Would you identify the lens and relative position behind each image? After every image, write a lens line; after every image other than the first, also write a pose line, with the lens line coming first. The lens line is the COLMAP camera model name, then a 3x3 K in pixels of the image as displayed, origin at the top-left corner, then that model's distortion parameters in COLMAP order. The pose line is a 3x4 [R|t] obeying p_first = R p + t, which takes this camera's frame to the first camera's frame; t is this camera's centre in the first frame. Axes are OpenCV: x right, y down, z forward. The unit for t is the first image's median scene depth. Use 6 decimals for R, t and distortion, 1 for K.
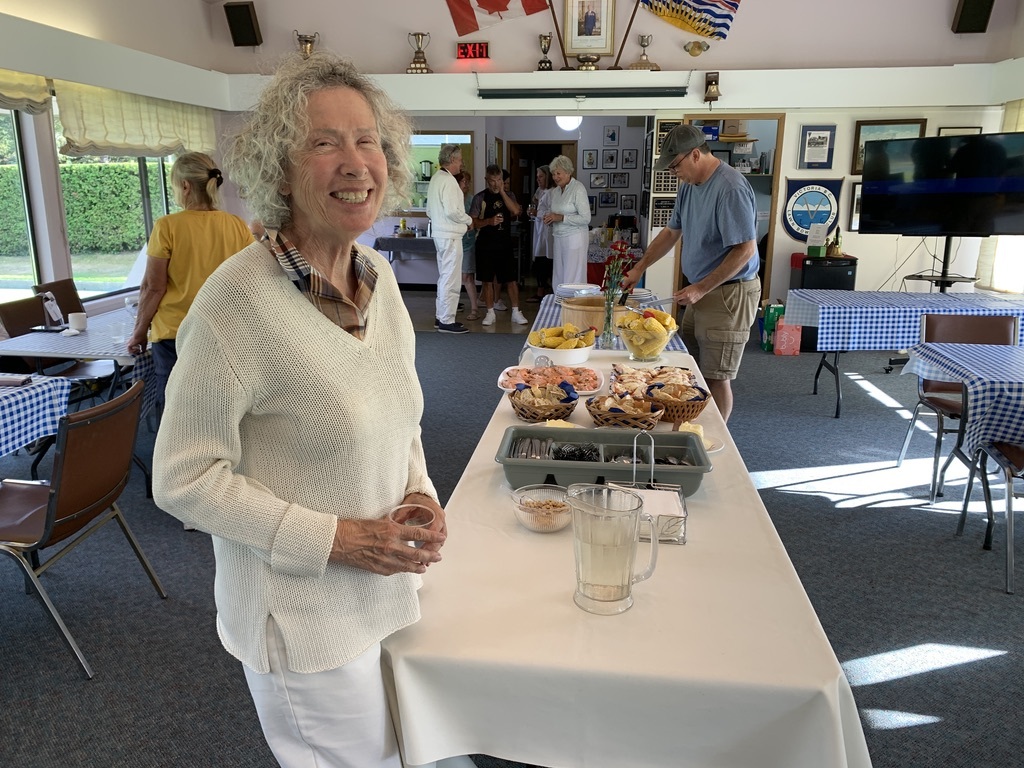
lens RADIAL K [[781.9, 0, 512.0], [0, 781.9, 384.0], [0, 0, 1]] dist [0.007184, -0.004279]
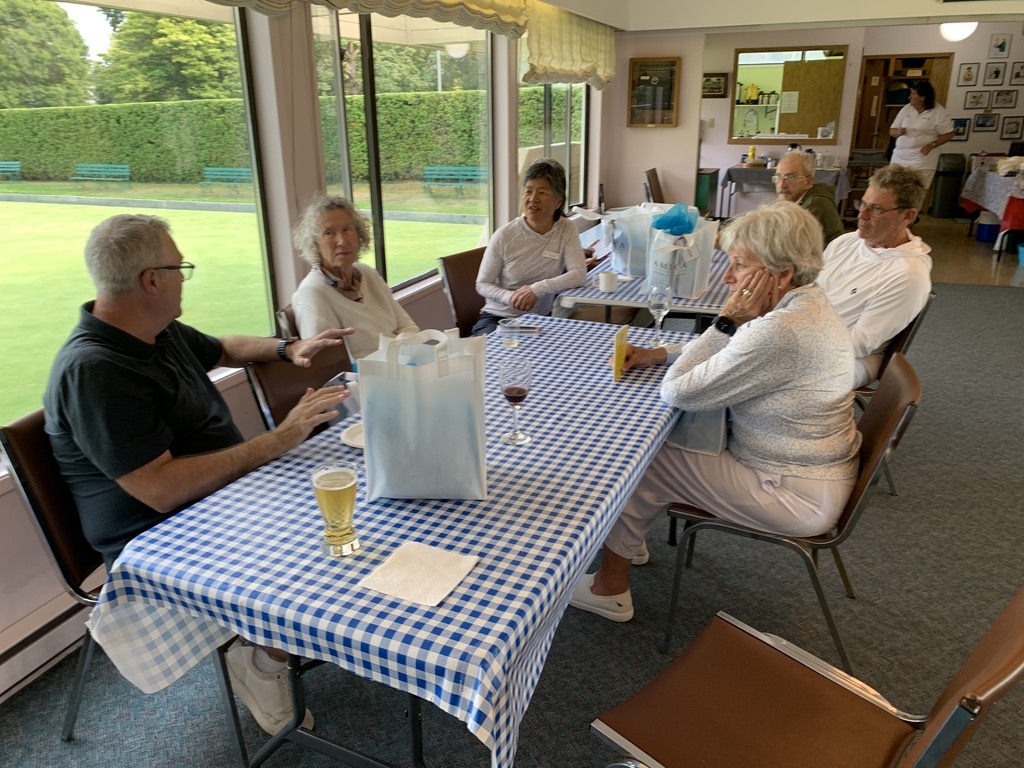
lens RADIAL K [[781.9, 0, 512.0], [0, 781.9, 384.0], [0, 0, 1]] dist [0.007184, -0.004279]
pose [[0.971658, 0.062919, -0.227862, -0.294789], [-0.042799, 0.994821, 0.092191, -0.009958], [0.232483, -0.079826, 0.969319, 0.028477]]
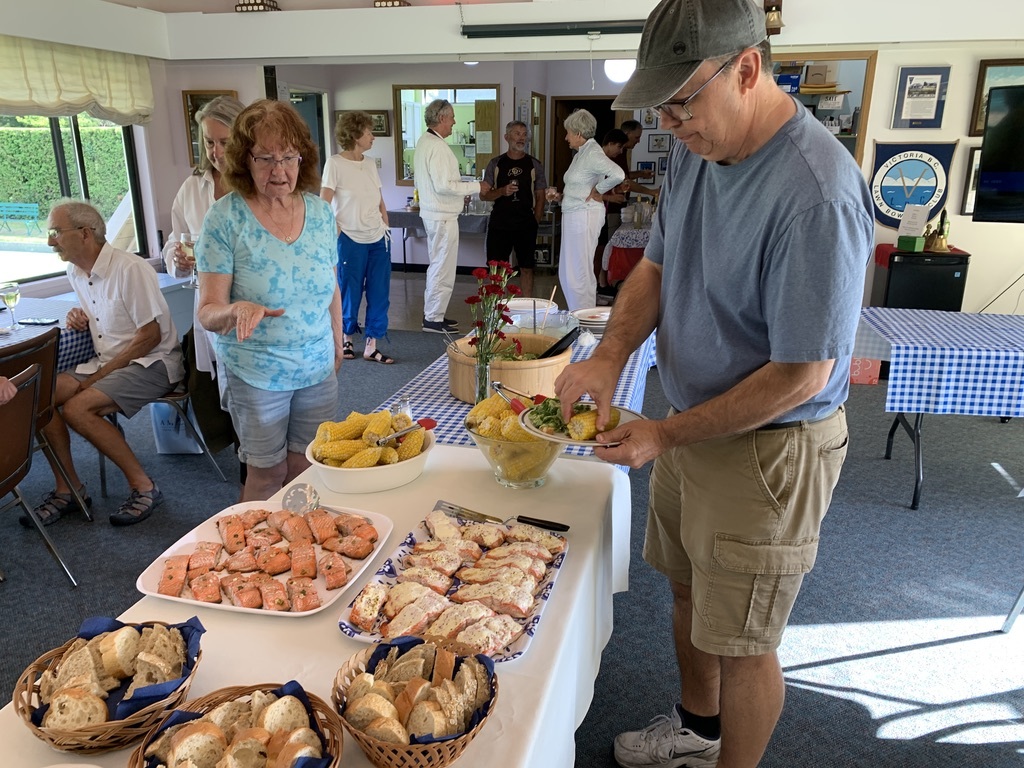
lens RADIAL K [[792.2, 0, 500.9], [0, 792.2, 393.2], [0, 0, 1]] dist [0.013531, -0.005634]
pose [[0.991838, 0.036976, -0.122026, 0.105642], [-0.030598, 0.998086, 0.053739, -0.058136], [0.123779, -0.049566, 0.991071, 0.211393]]
